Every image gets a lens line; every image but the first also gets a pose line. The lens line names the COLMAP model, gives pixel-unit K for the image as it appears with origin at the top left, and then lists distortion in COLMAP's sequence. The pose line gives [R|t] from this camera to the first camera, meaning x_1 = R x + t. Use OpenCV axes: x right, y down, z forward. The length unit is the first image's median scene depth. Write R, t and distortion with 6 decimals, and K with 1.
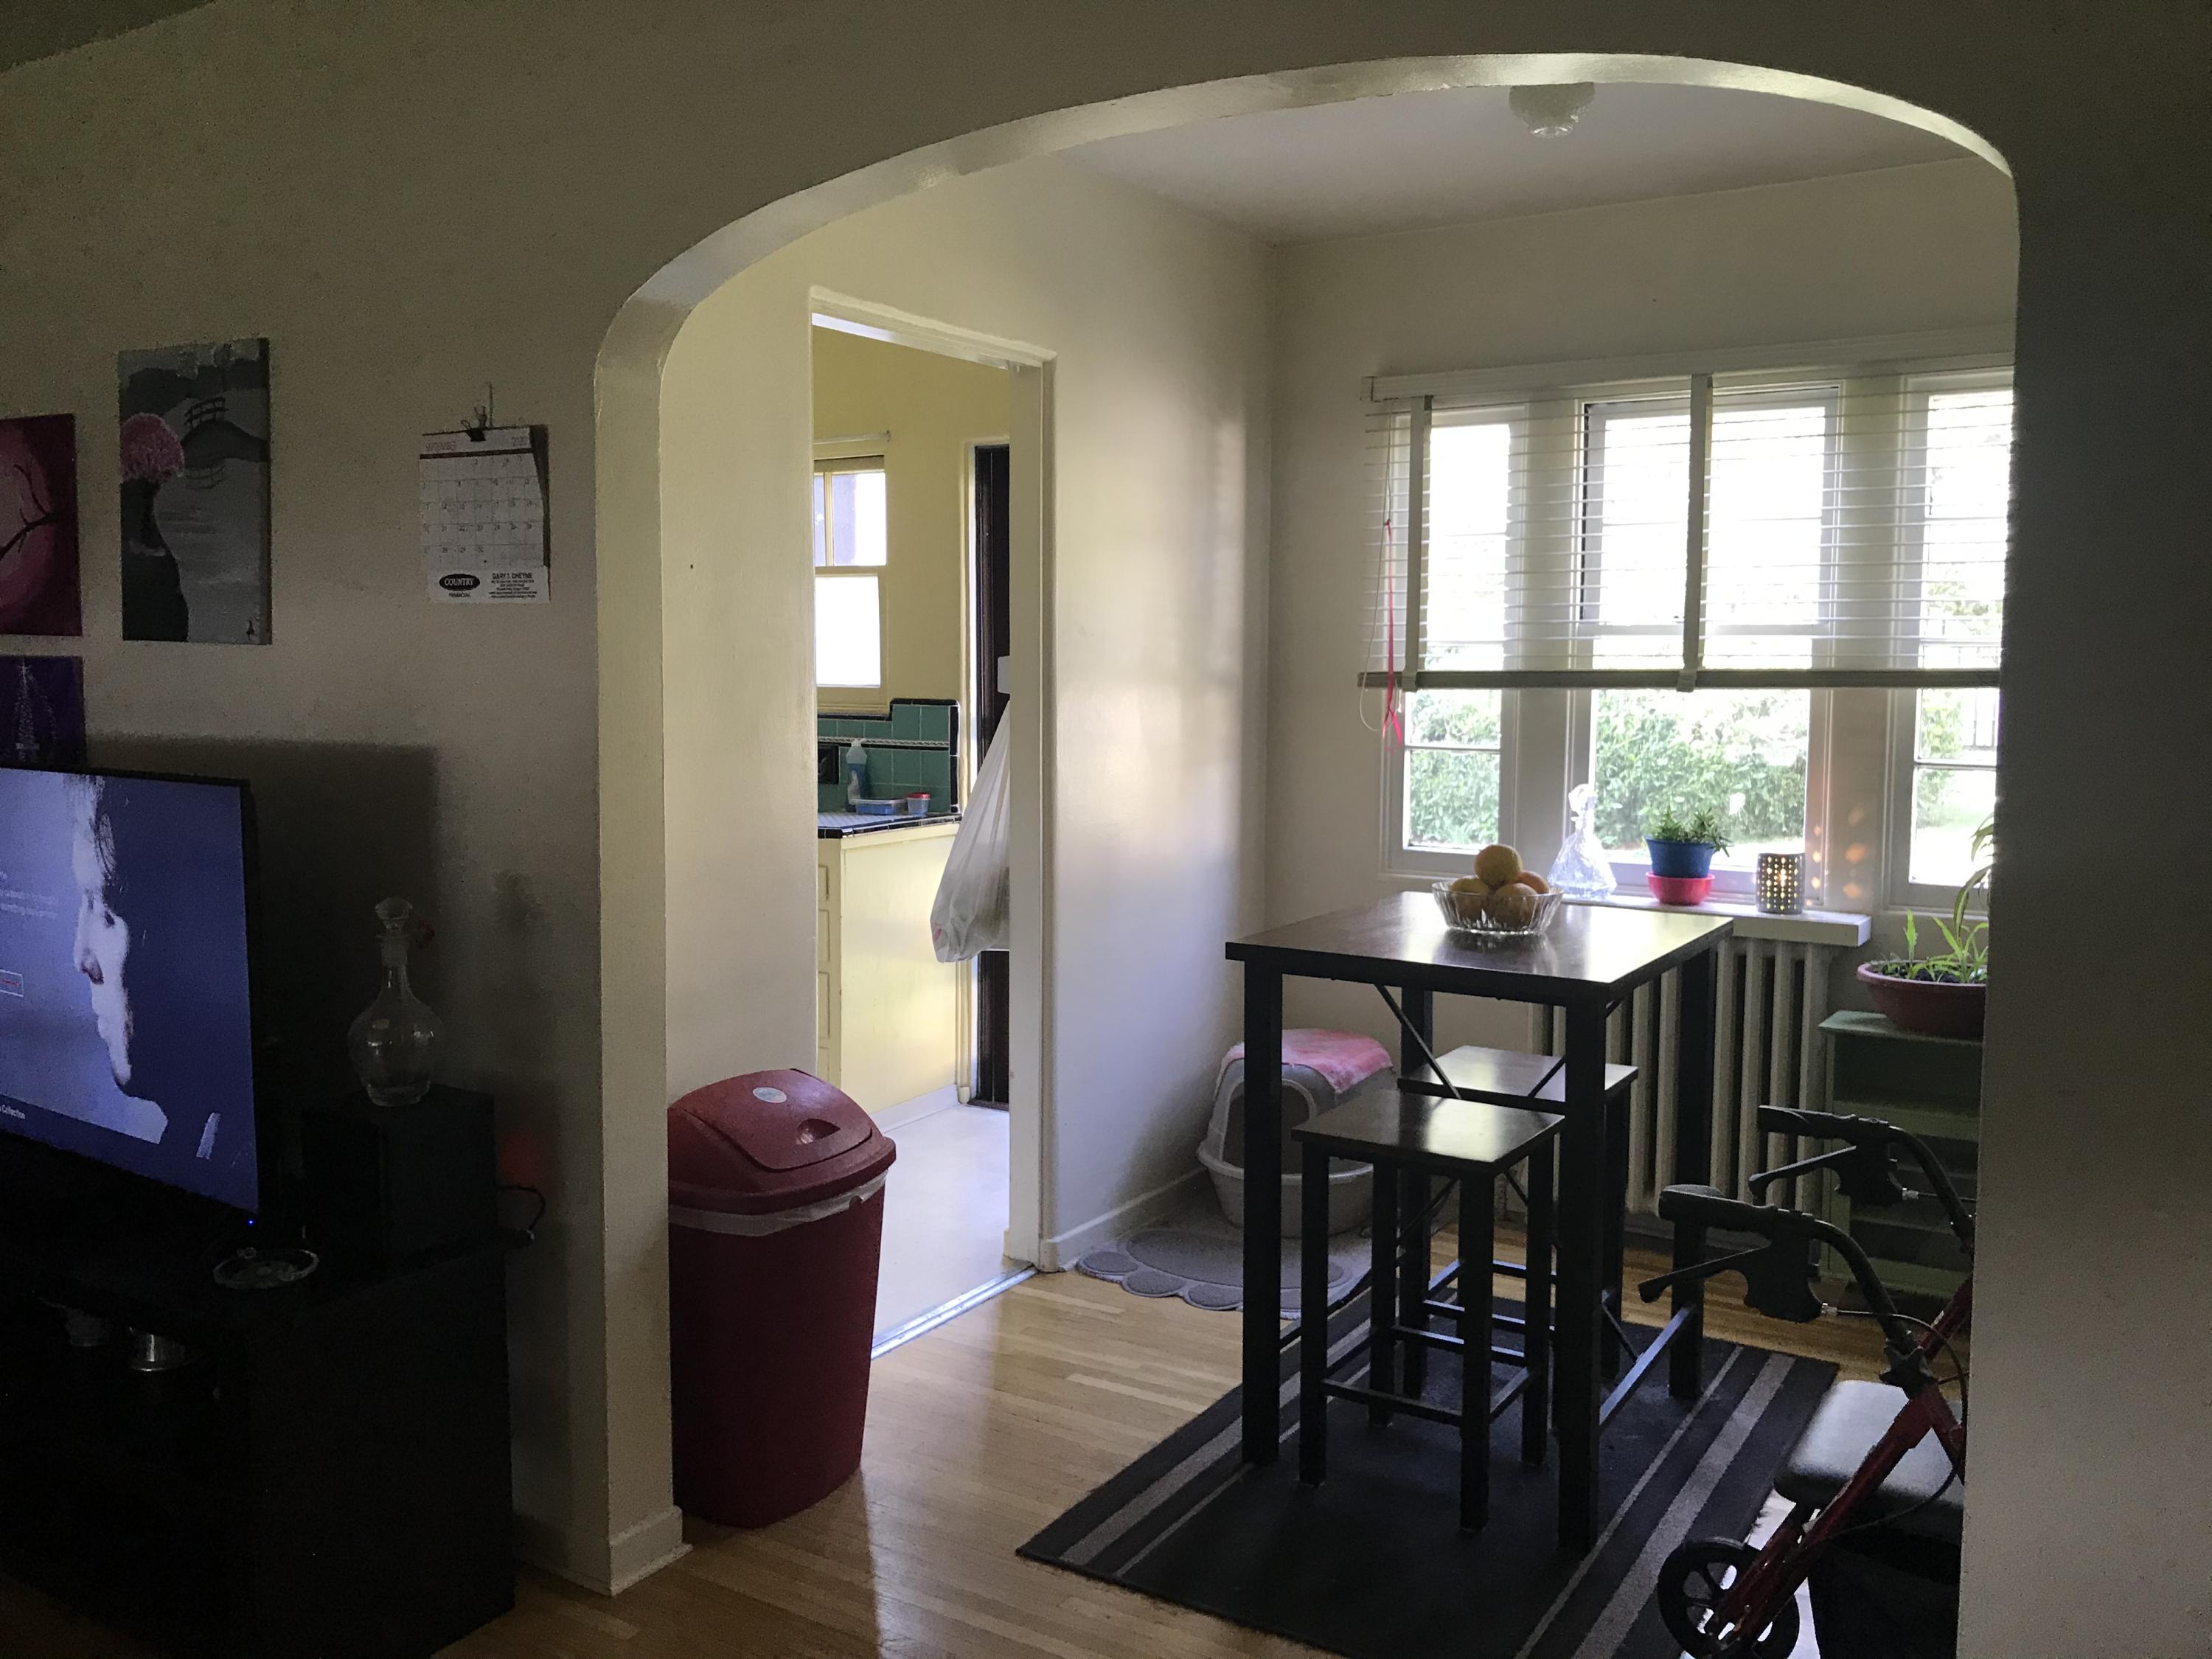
lens RADIAL K [[1823.6, 0, 1104.0], [0, 1823.6, 823.0], [0, 0, 1]] dist [0.061448, -0.051656]
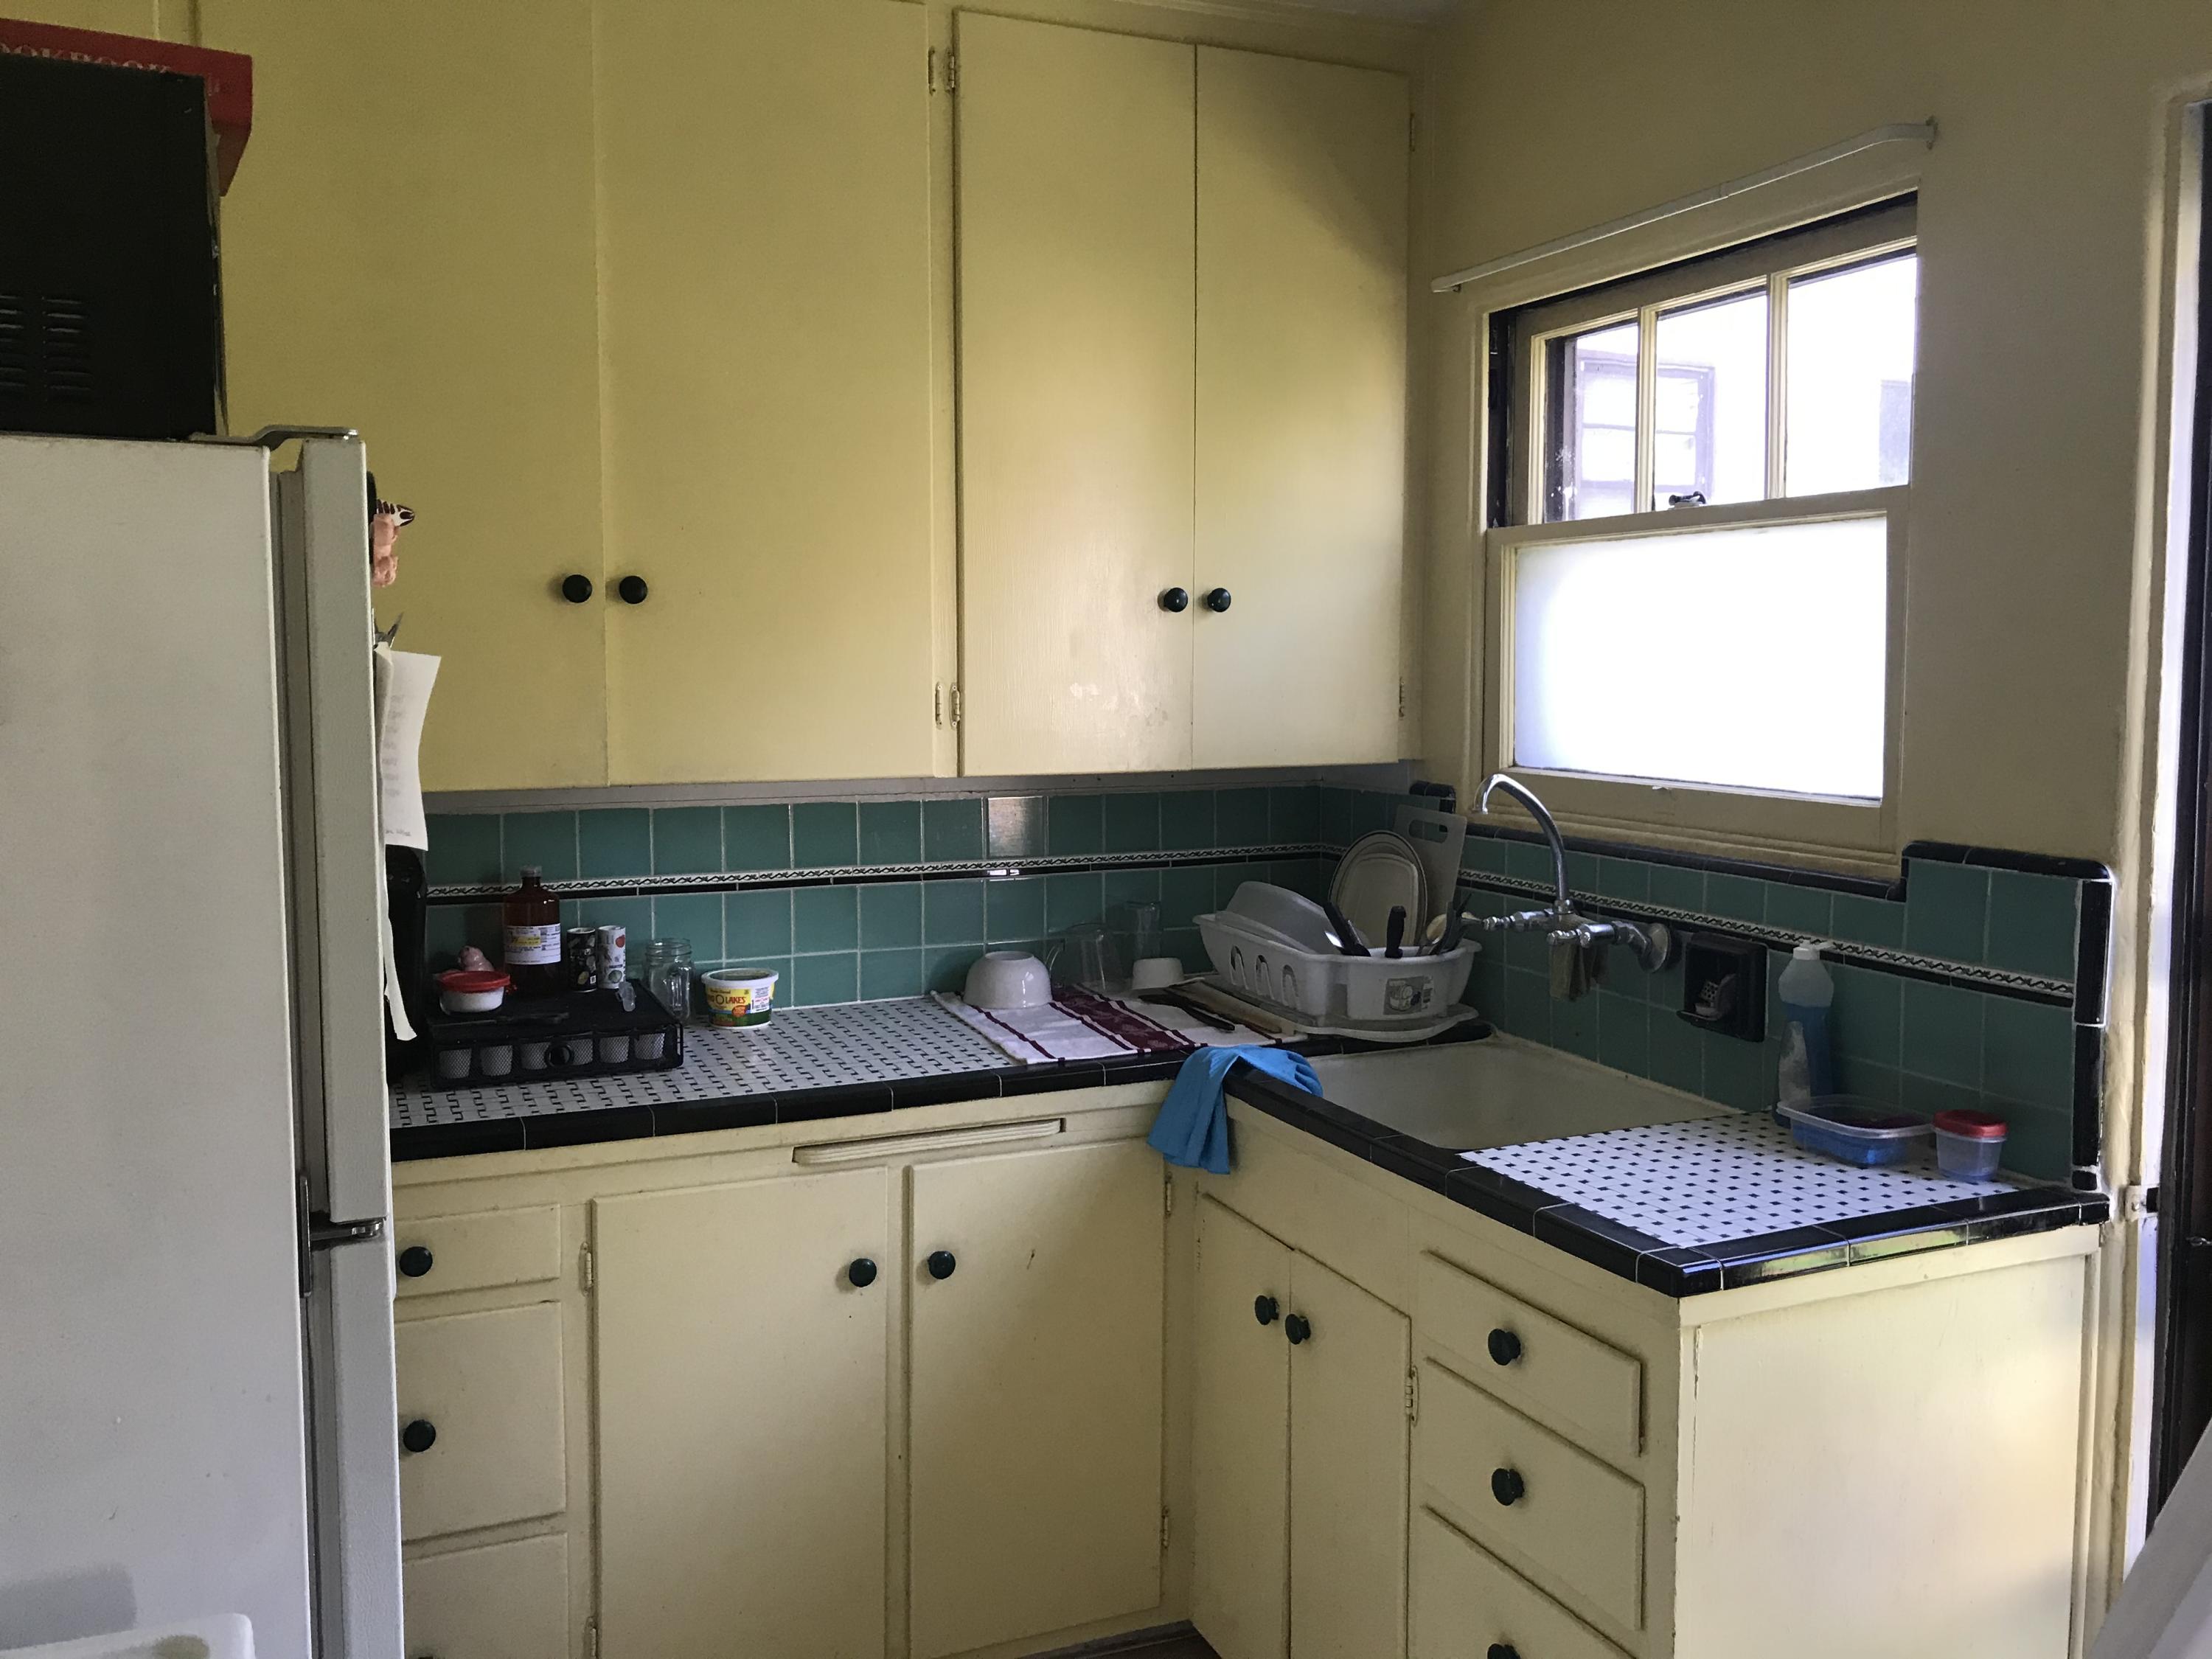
lens RADIAL K [[1823.6, 0, 1101.8], [0, 1823.6, 822.9], [0, 0, 1]] dist [0.061448, -0.051656]
pose [[0.826257, 0.038252, -0.561993, -0.041132], [-0.039763, 0.999164, 0.009548, -0.069236], [0.561889, 0.014457, 0.827087, 0.596923]]
